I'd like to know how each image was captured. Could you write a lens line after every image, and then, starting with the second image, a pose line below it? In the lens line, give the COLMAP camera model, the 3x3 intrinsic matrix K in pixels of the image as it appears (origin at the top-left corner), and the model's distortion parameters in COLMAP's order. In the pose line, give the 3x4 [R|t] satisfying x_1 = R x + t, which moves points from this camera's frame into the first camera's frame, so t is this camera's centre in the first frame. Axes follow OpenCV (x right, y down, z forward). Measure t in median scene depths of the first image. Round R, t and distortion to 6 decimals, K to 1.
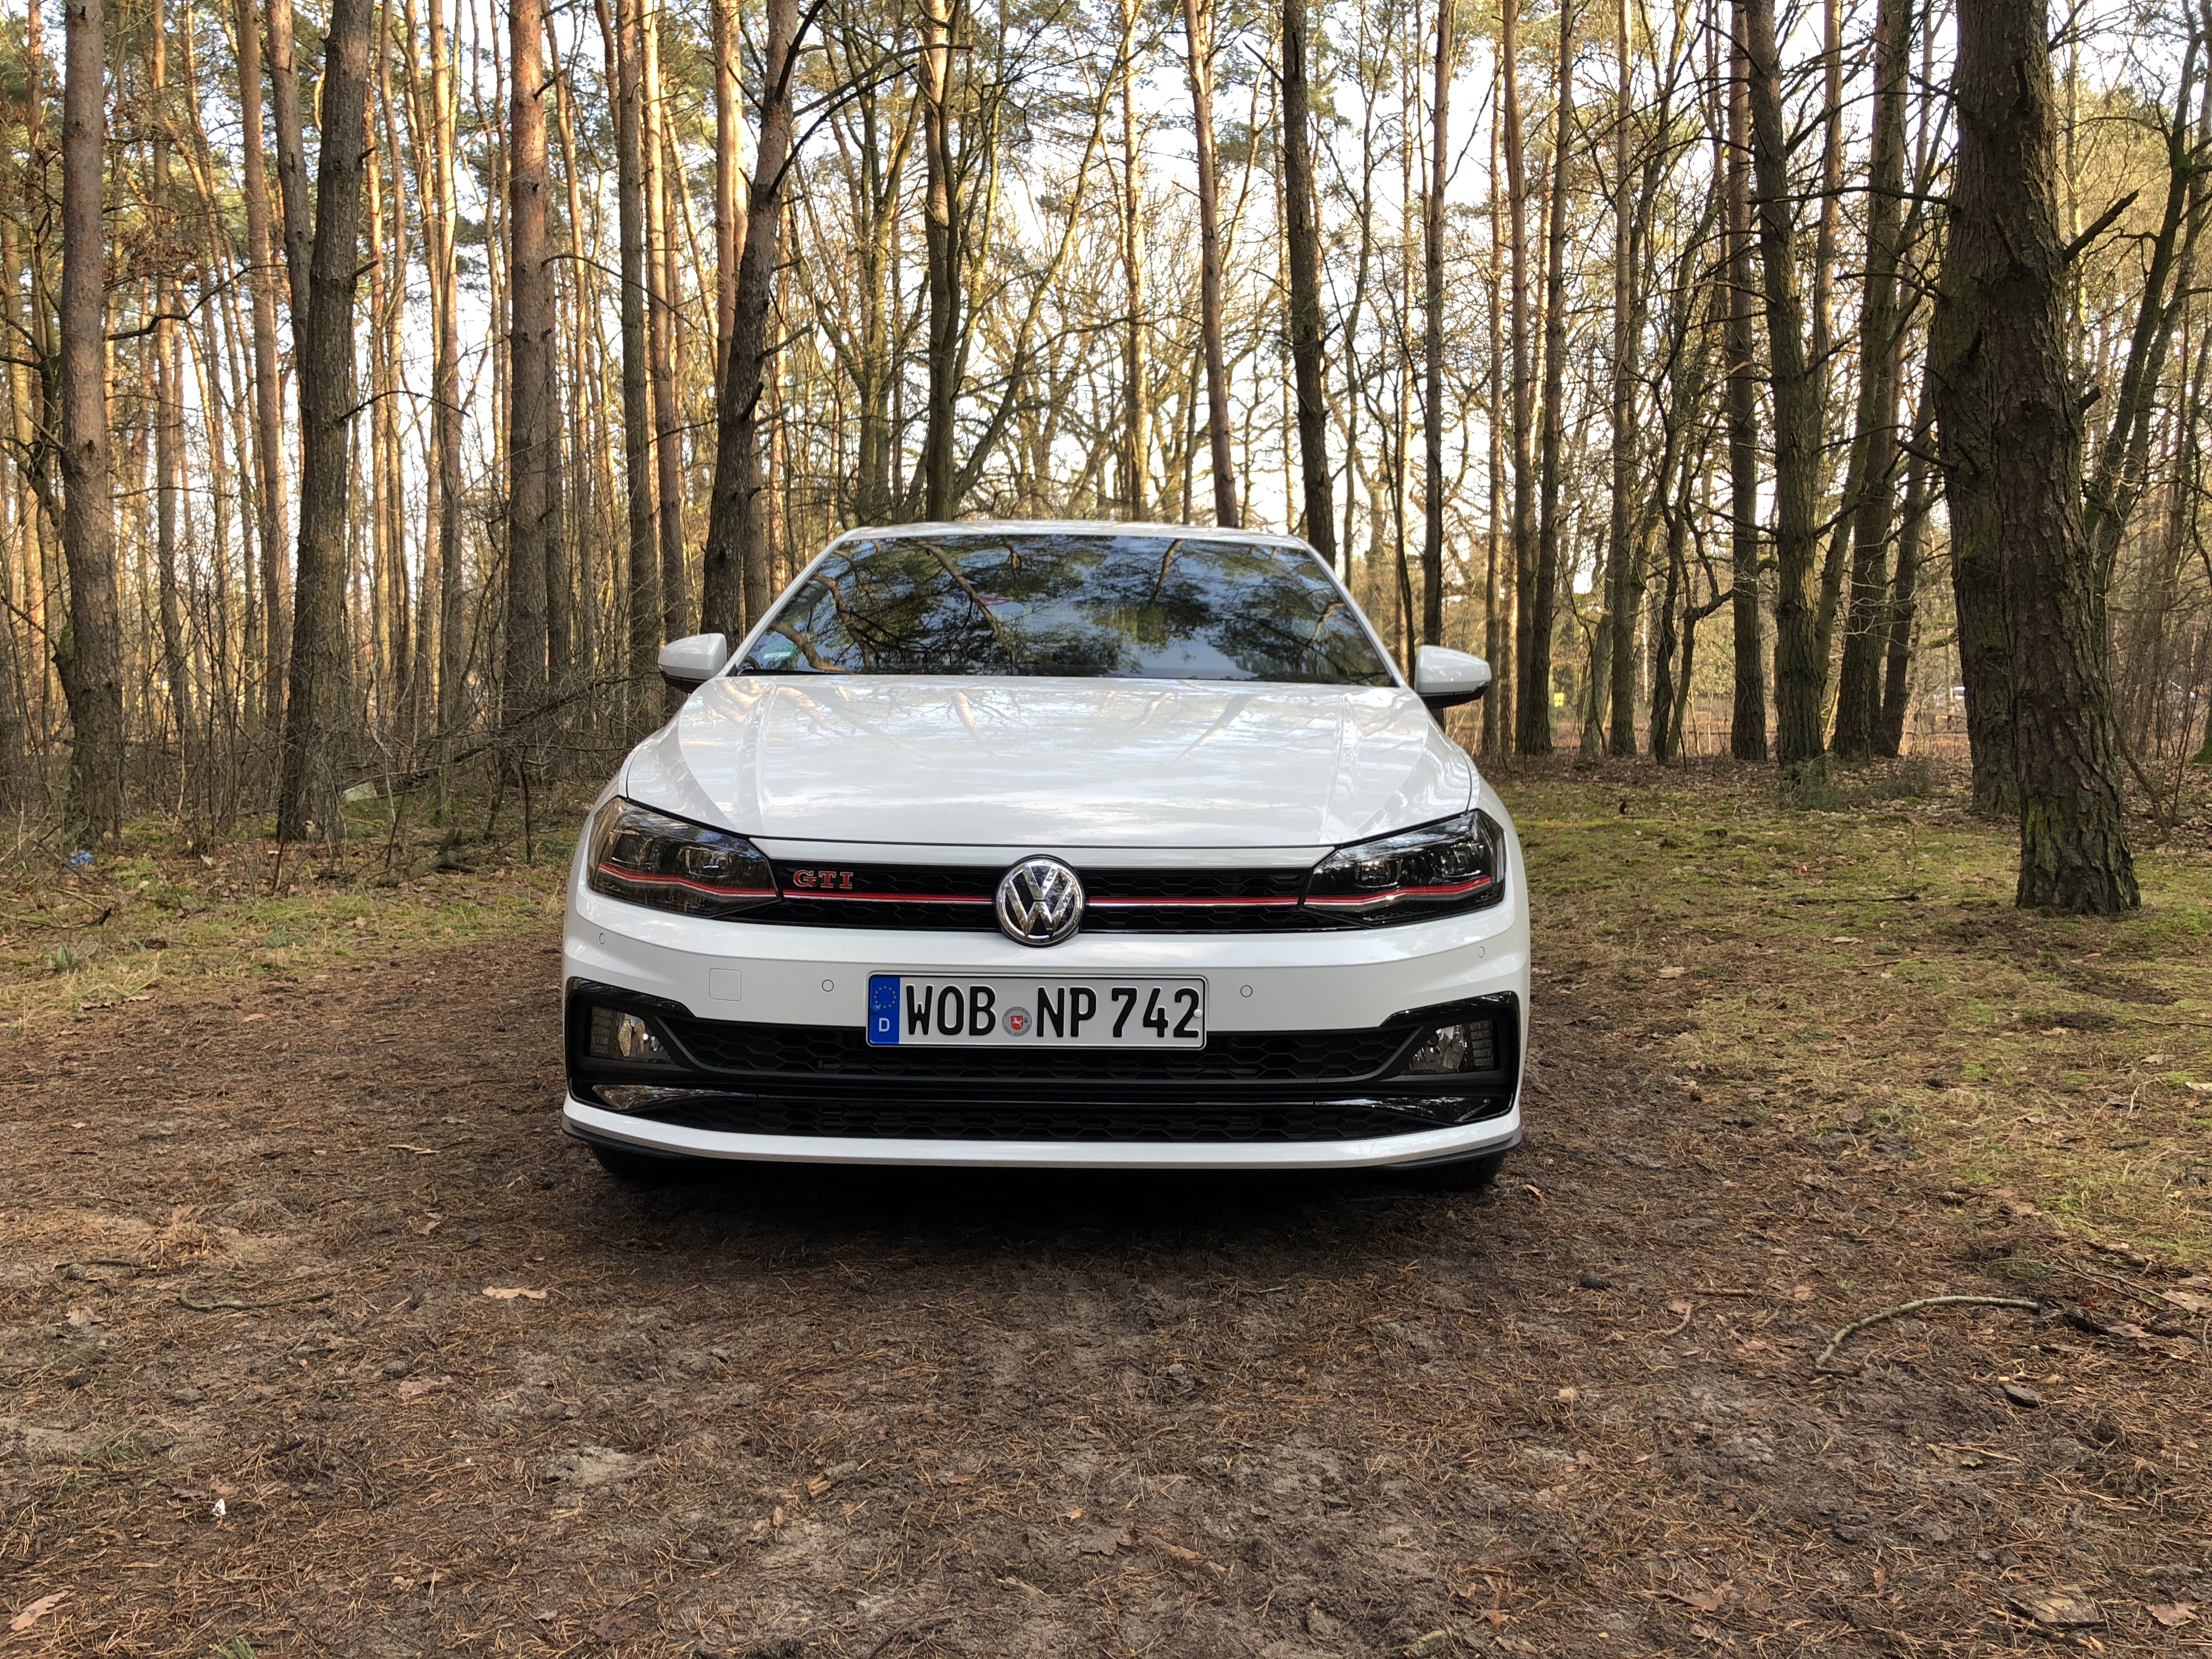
lens RADIAL K [[1813.7, 0, 1126.5], [0, 1813.7, 836.3], [0, 0, 1]] dist [-0.011267, 0.048367]
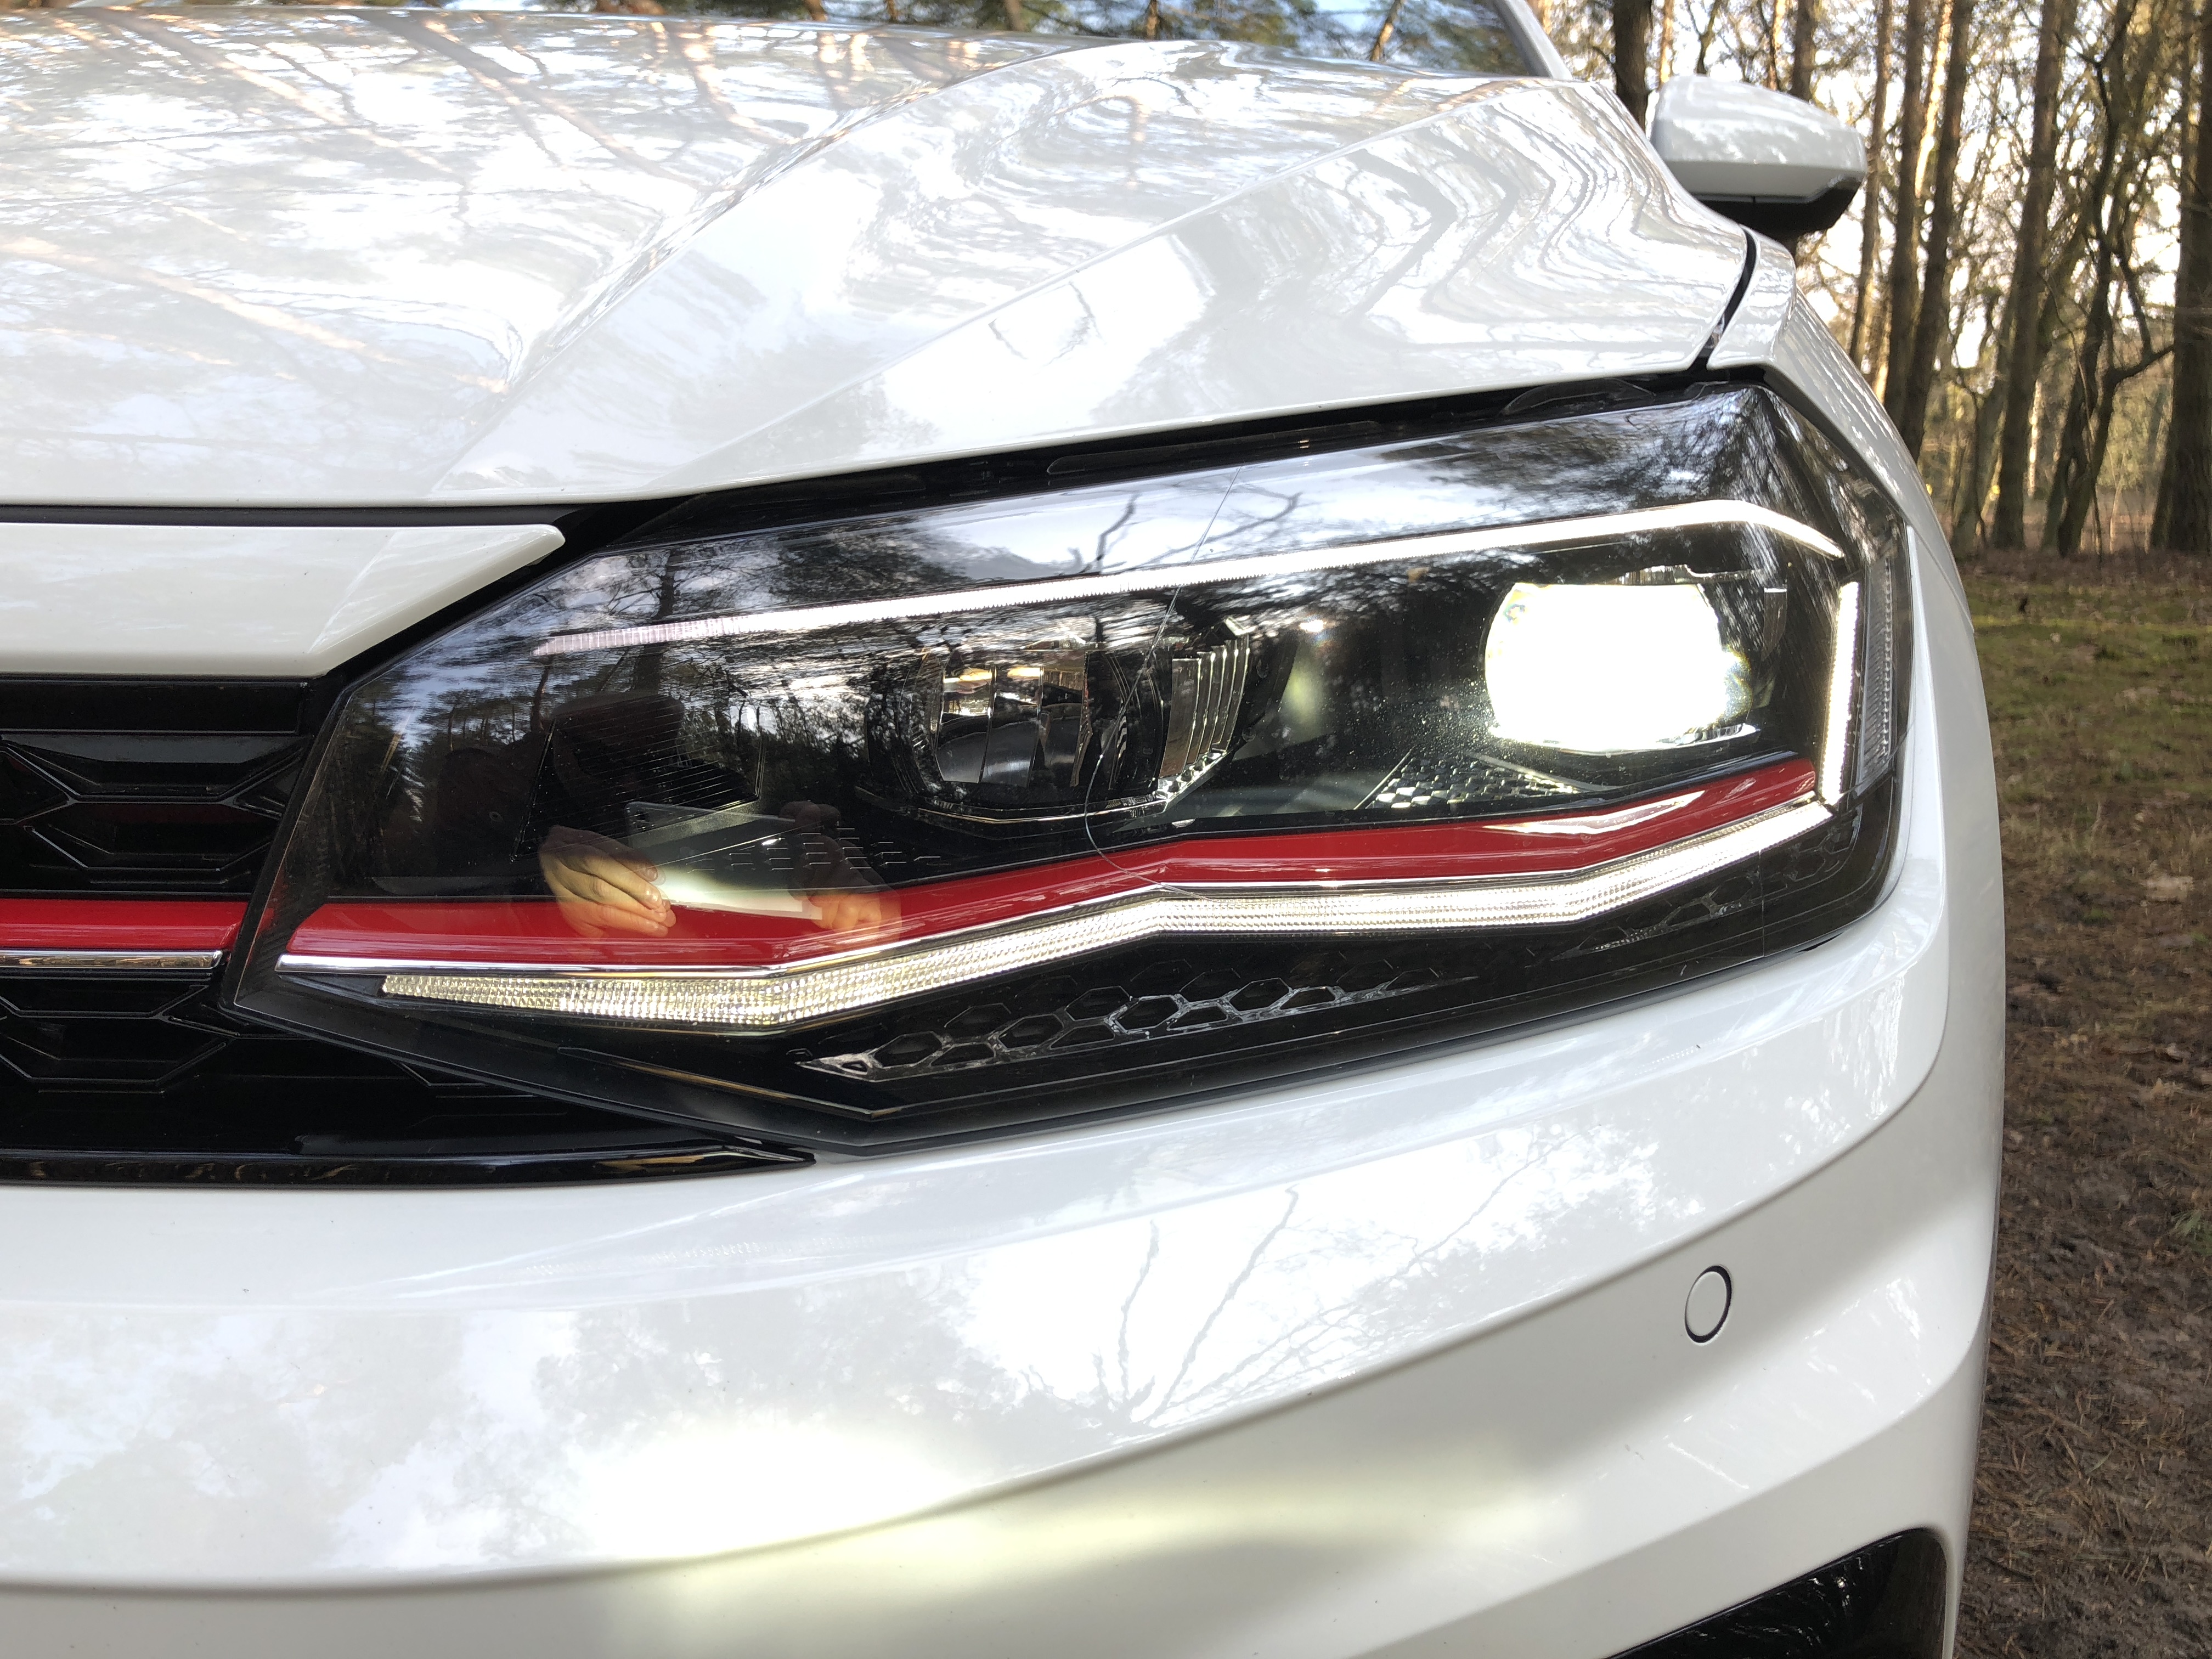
lens RADIAL K [[1768.0, 0, 1111.9], [0, 1768.0, 838.0], [0, 0, 1]] dist [0.080336, -0.088057]
pose [[0.983192, 0.044528, -0.177059, 0.155263], [-0.024129, 0.992986, 0.115741, 0.010589], [0.180970, -0.109523, 0.977371, 0.768714]]
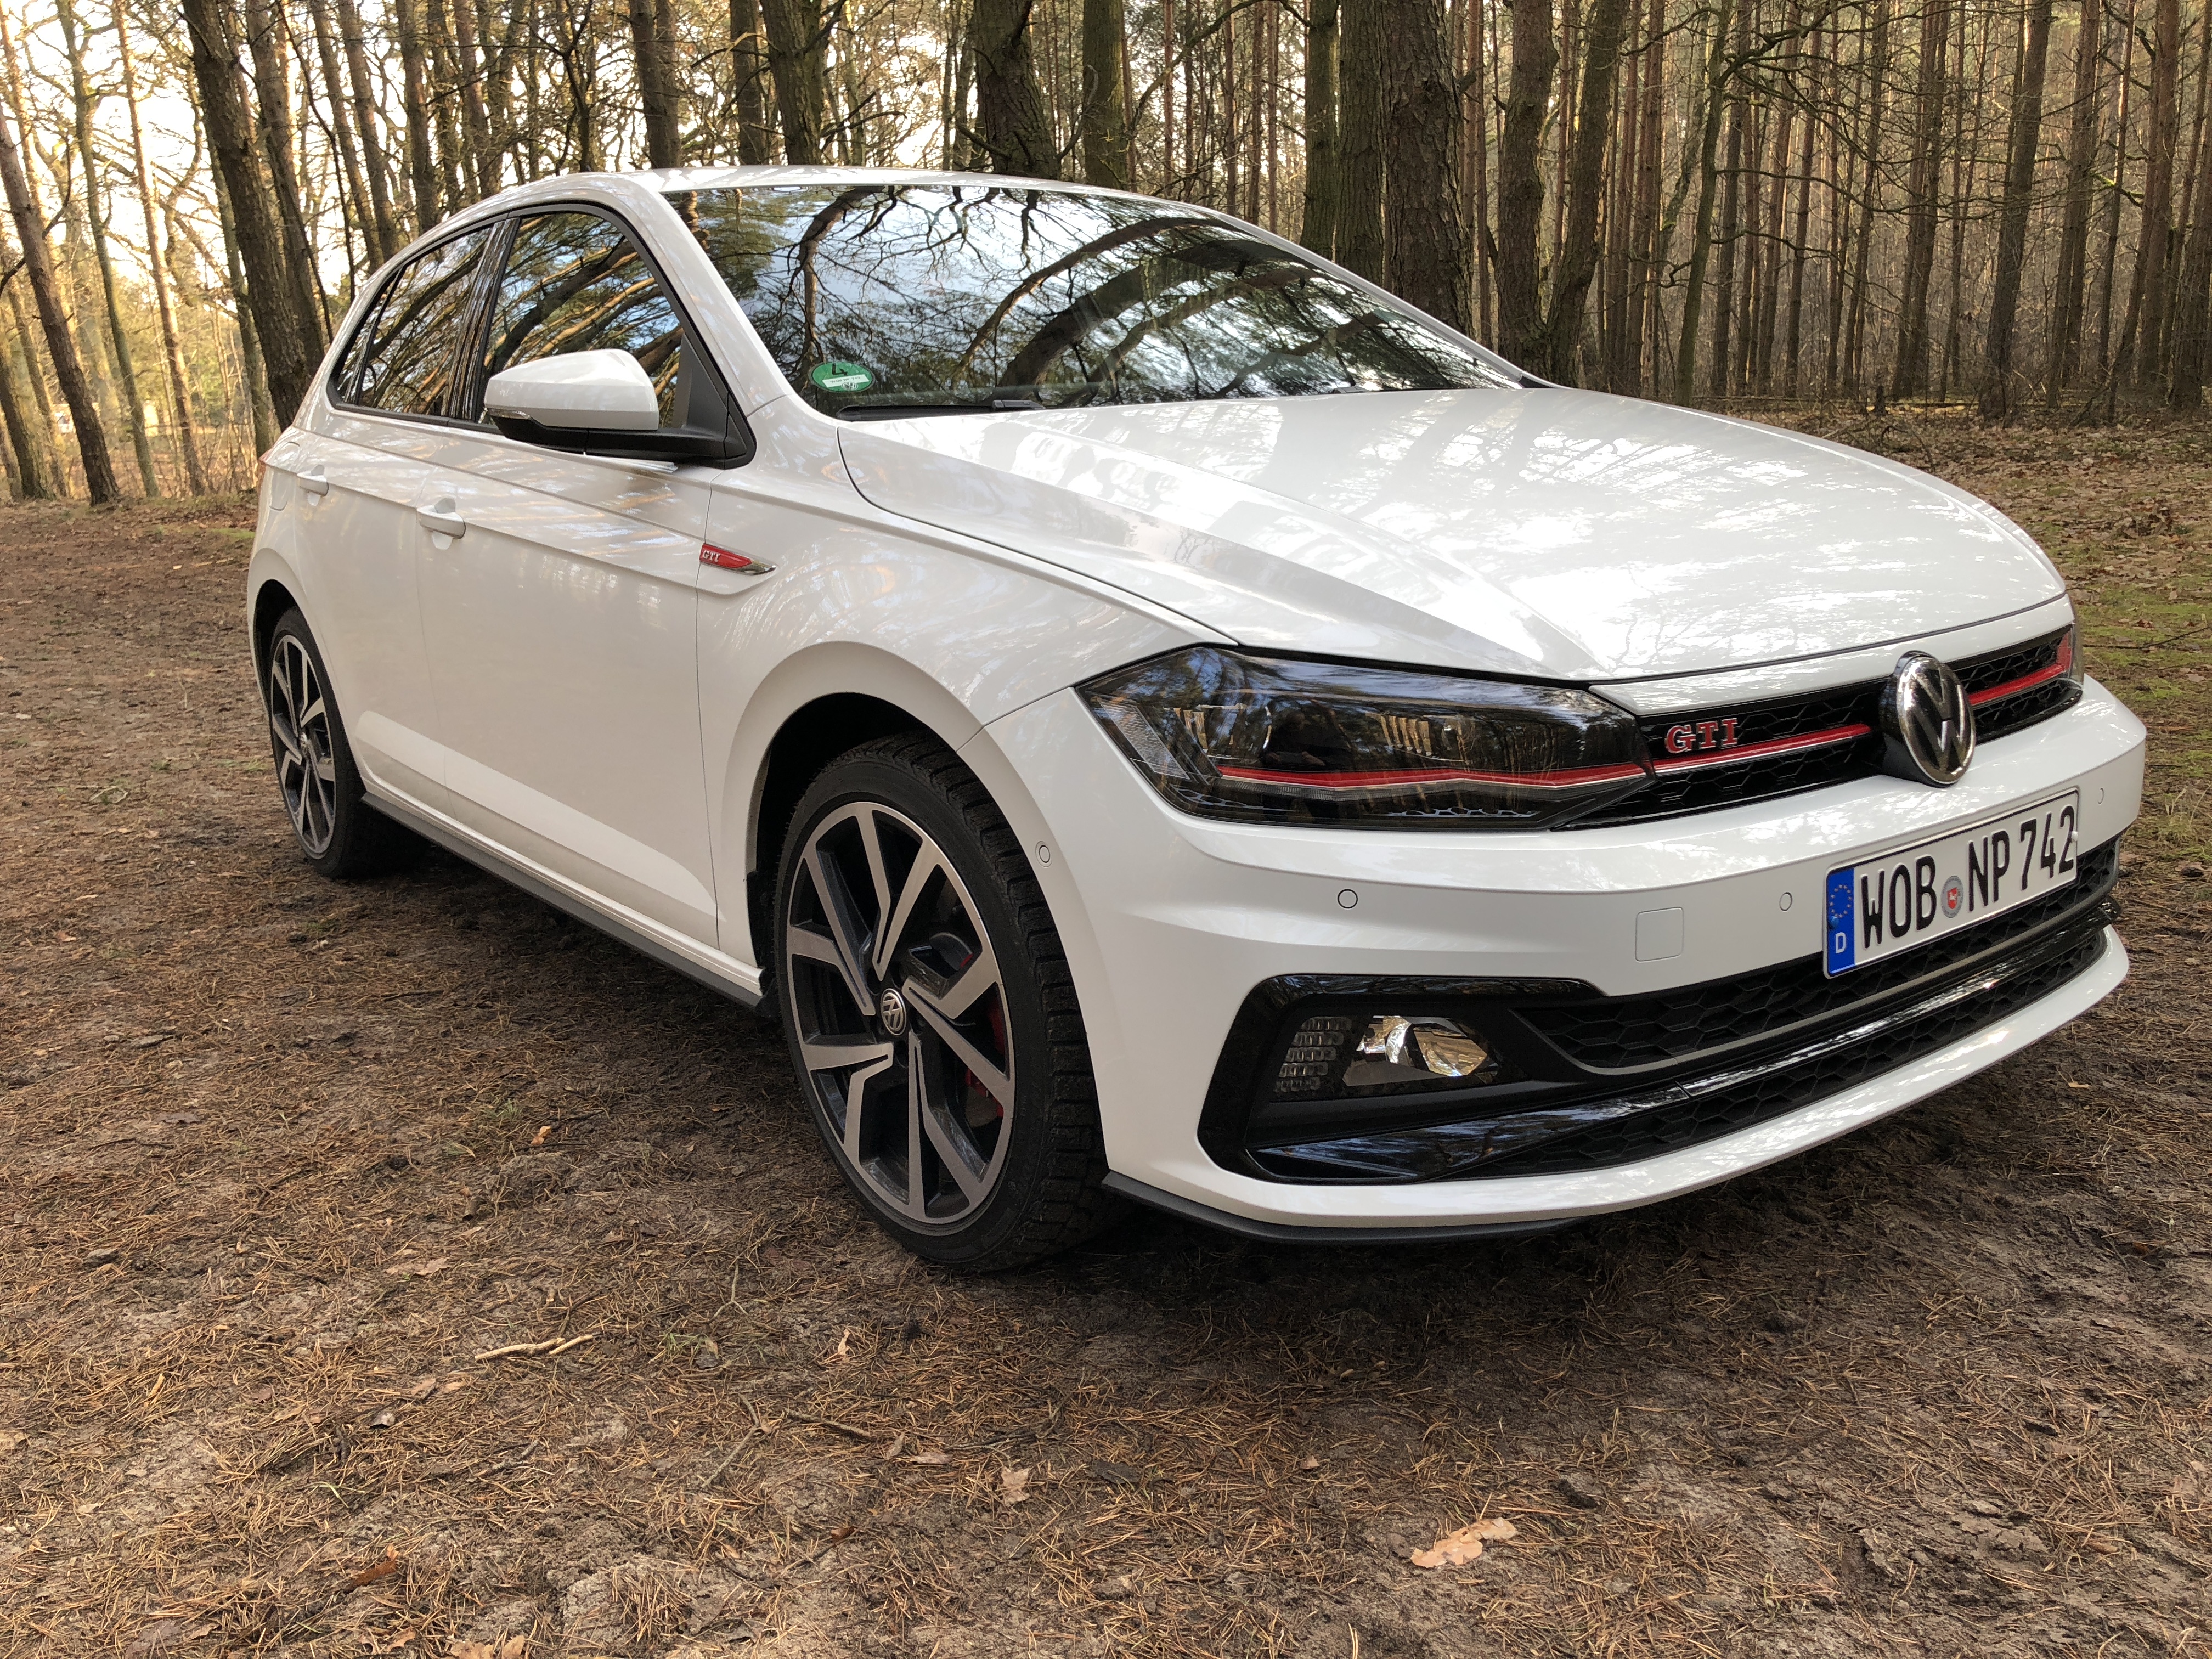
lens RADIAL K [[1805.7, 0, 1097.3], [0, 1805.7, 832.3], [0, 0, 1]] dist [0.012311, -0.006904]
pose [[0.797165, -0.186129, 0.574355, -0.600011], [0.079603, 0.975392, 0.205608, -0.075864], [-0.598491, -0.118183, 0.792364, 0.545168]]
